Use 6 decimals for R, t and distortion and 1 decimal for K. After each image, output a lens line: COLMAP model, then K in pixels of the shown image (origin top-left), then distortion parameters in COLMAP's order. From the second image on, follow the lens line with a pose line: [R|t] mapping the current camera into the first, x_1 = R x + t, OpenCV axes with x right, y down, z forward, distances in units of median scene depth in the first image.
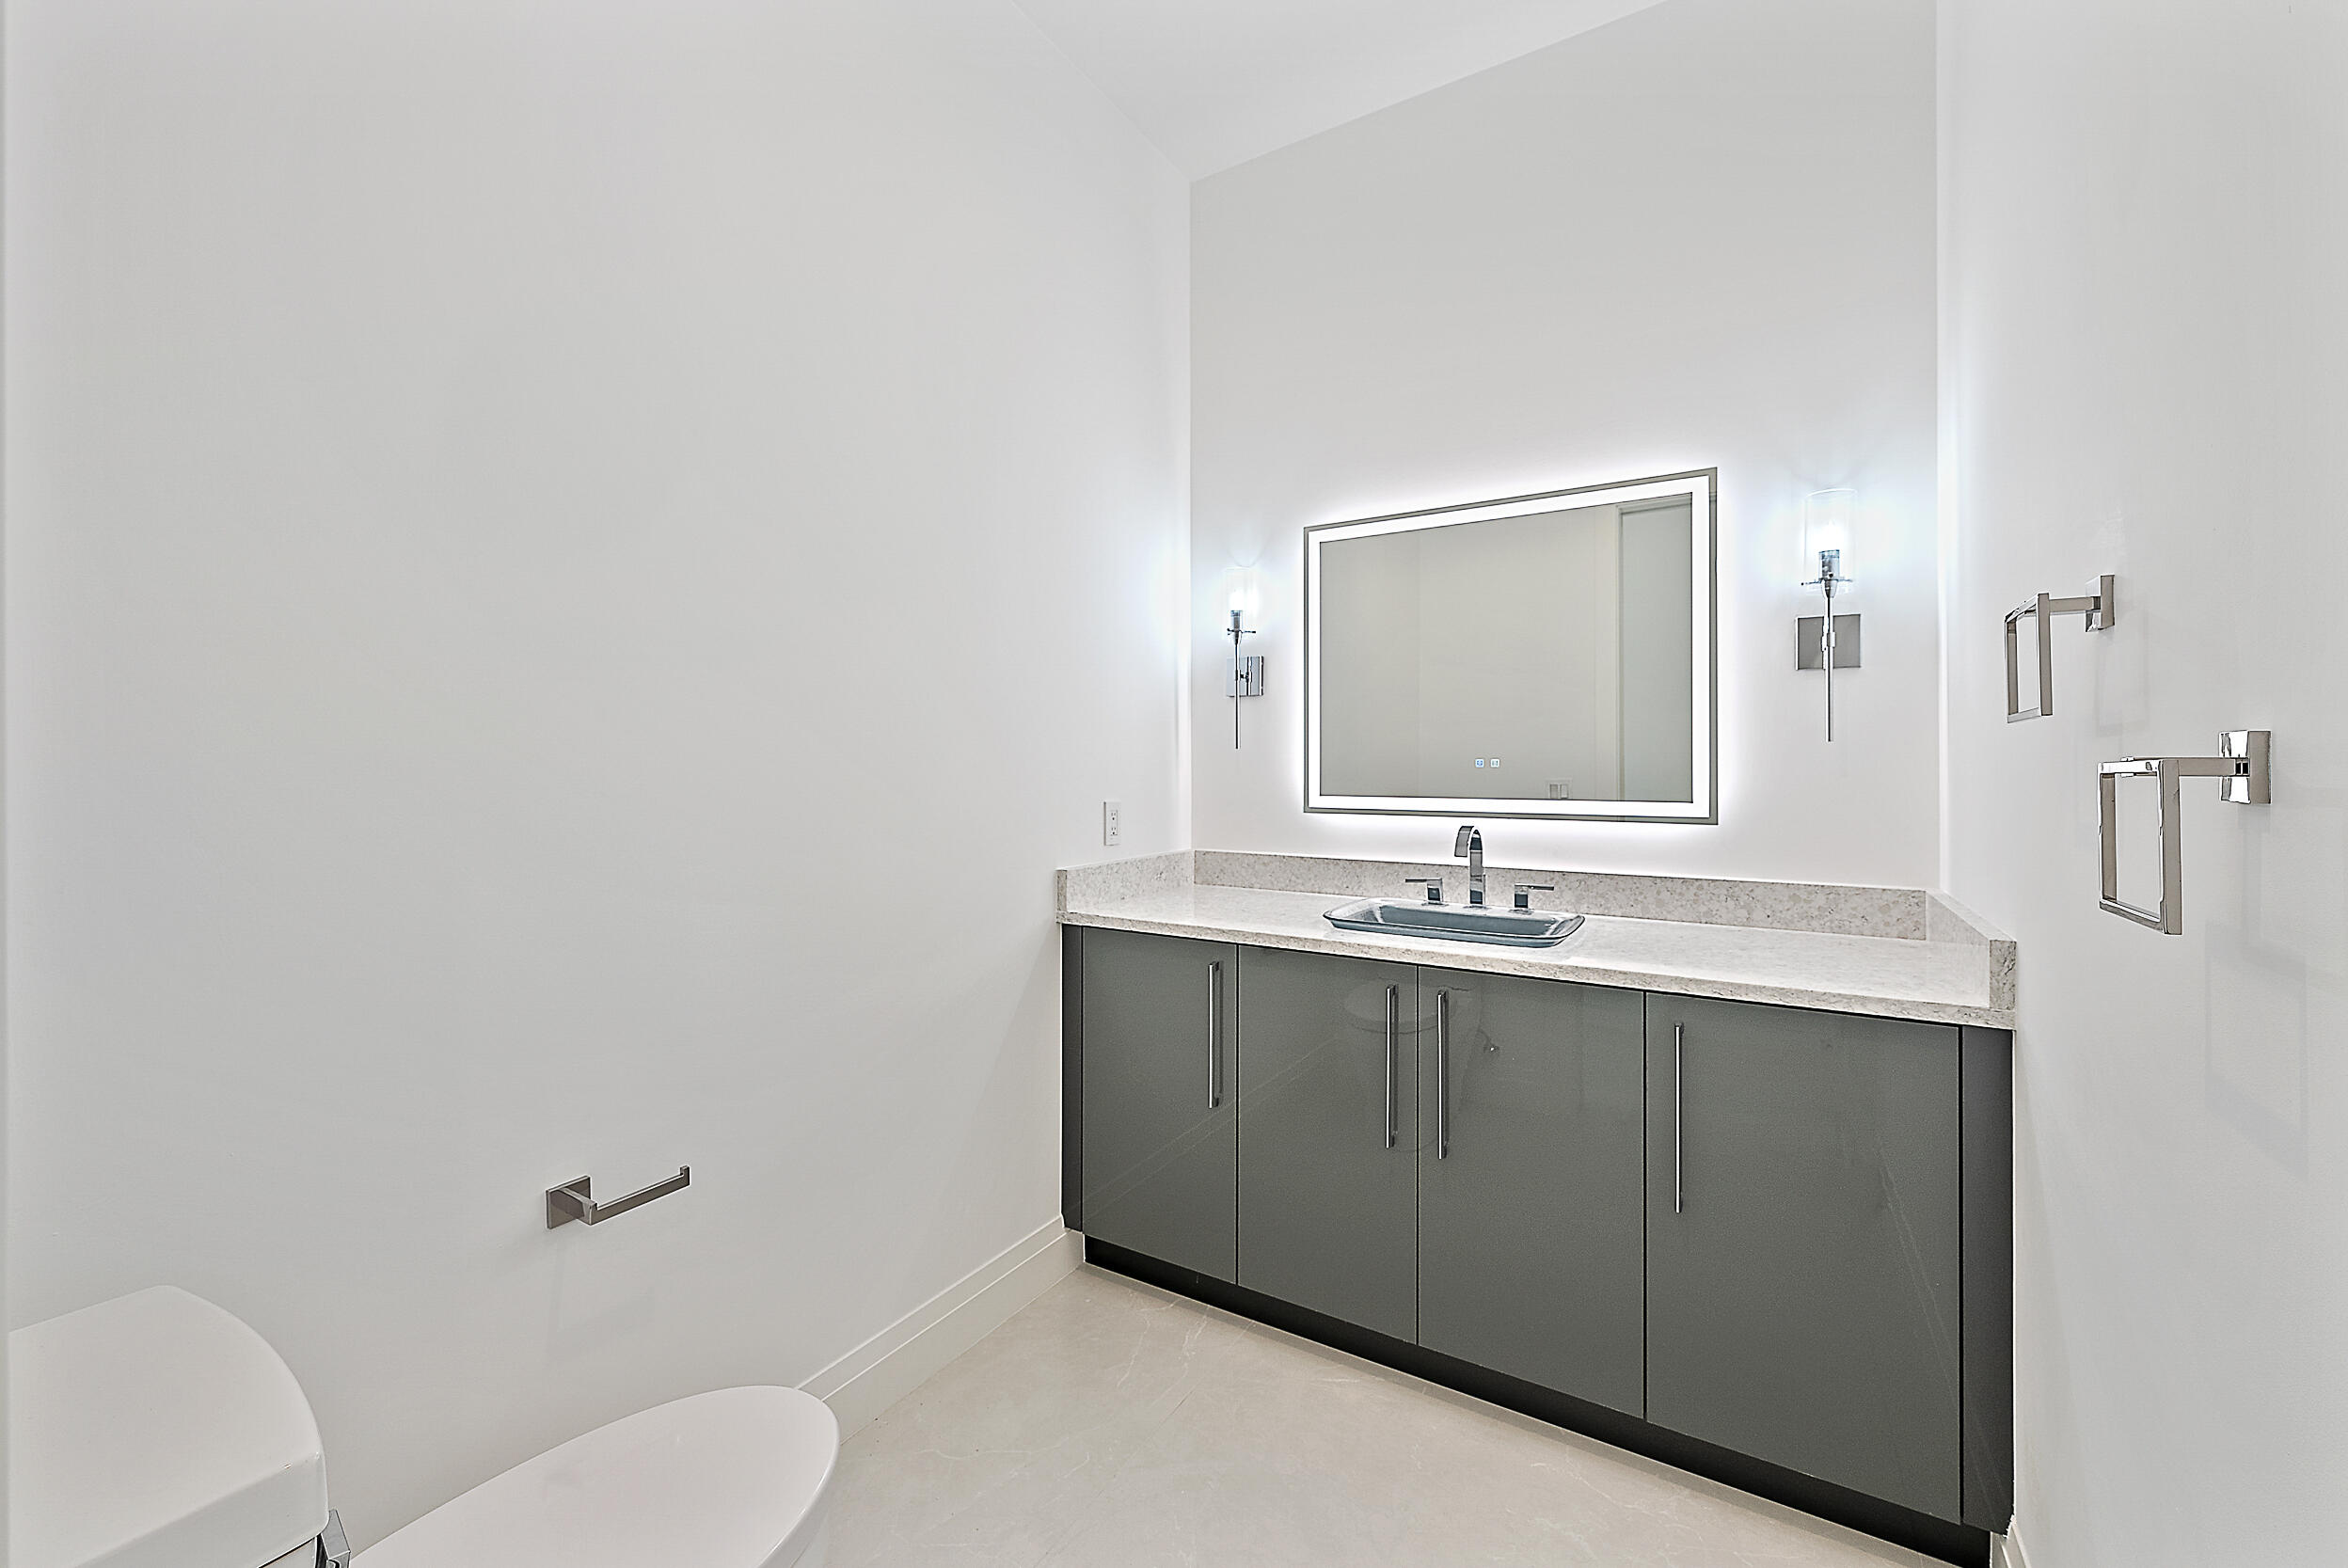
lens RADIAL K [[932.7, 0, 1199.5], [0, 932.7, 773.7], [0, 0, 1]] dist [0.009764, -0.000497]
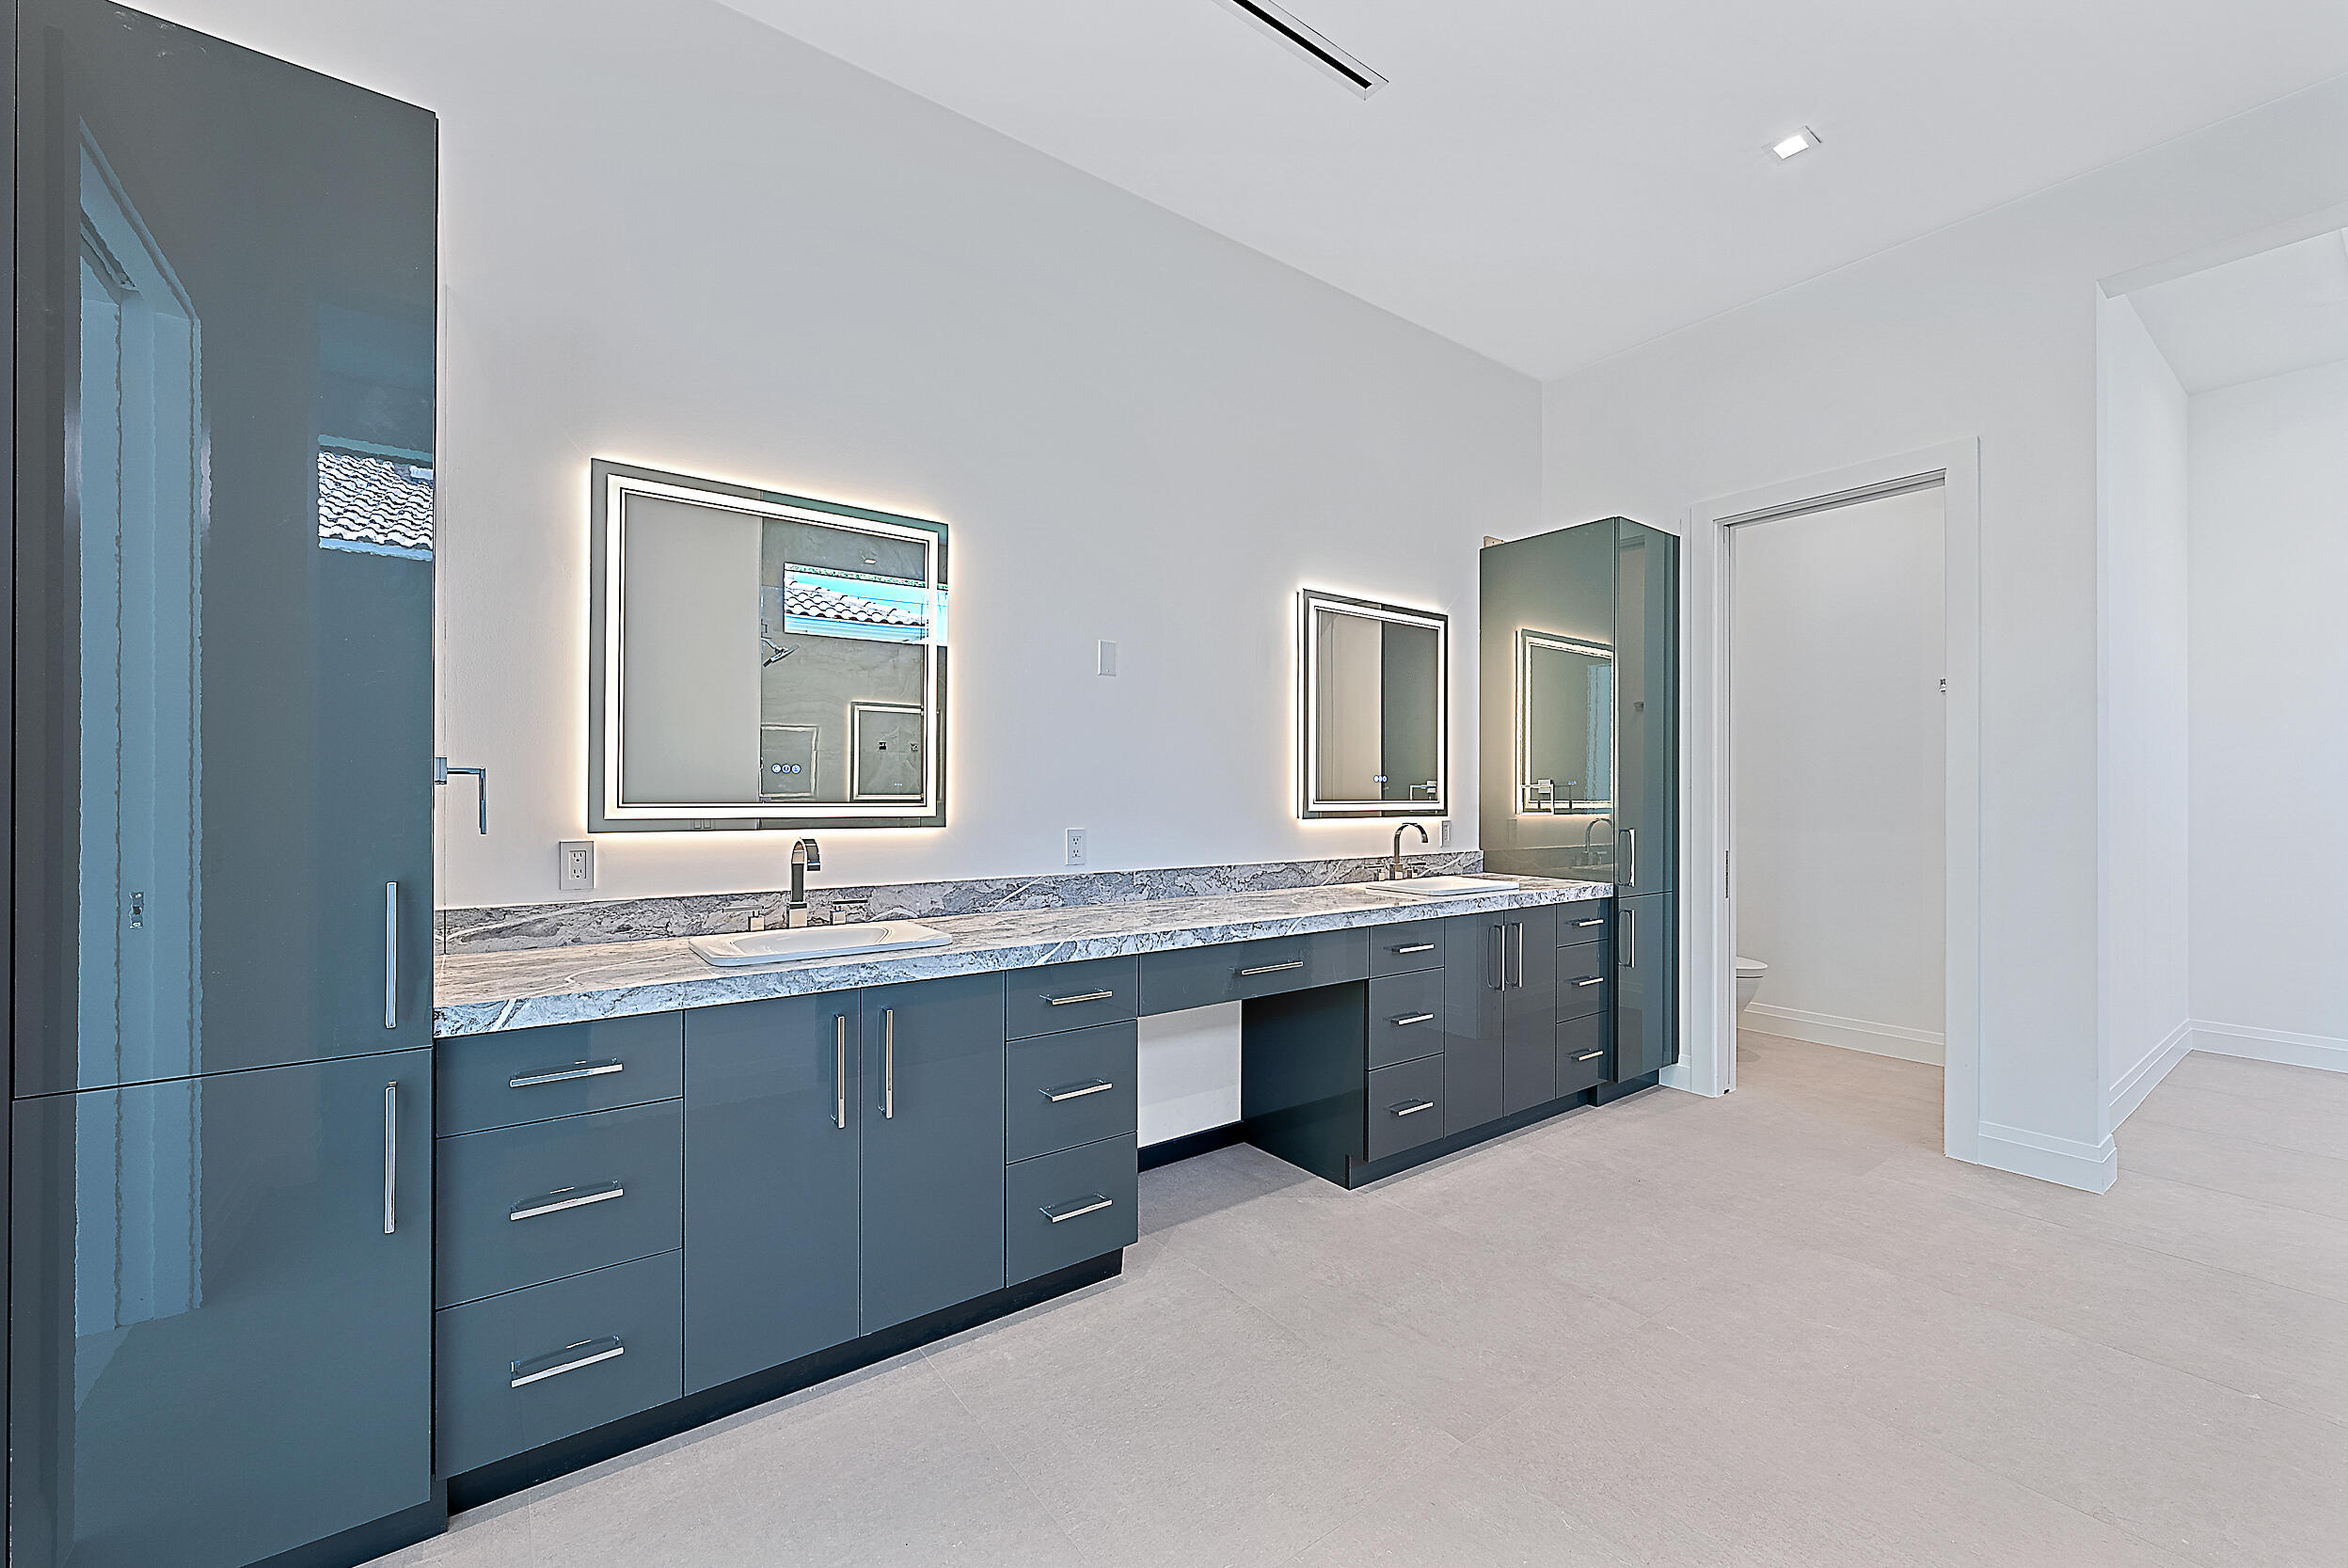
lens RADIAL K [[932.7, 0, 1190.8], [0, 932.7, 789.0], [0, 0, 1]] dist [0.009764, -0.000497]
pose [[0.397954, -0.002813, 0.917401, -0.413852], [-0.009094, 0.999934, 0.007011, -0.001083], [-0.917360, -0.011133, 0.397902, 0.235520]]
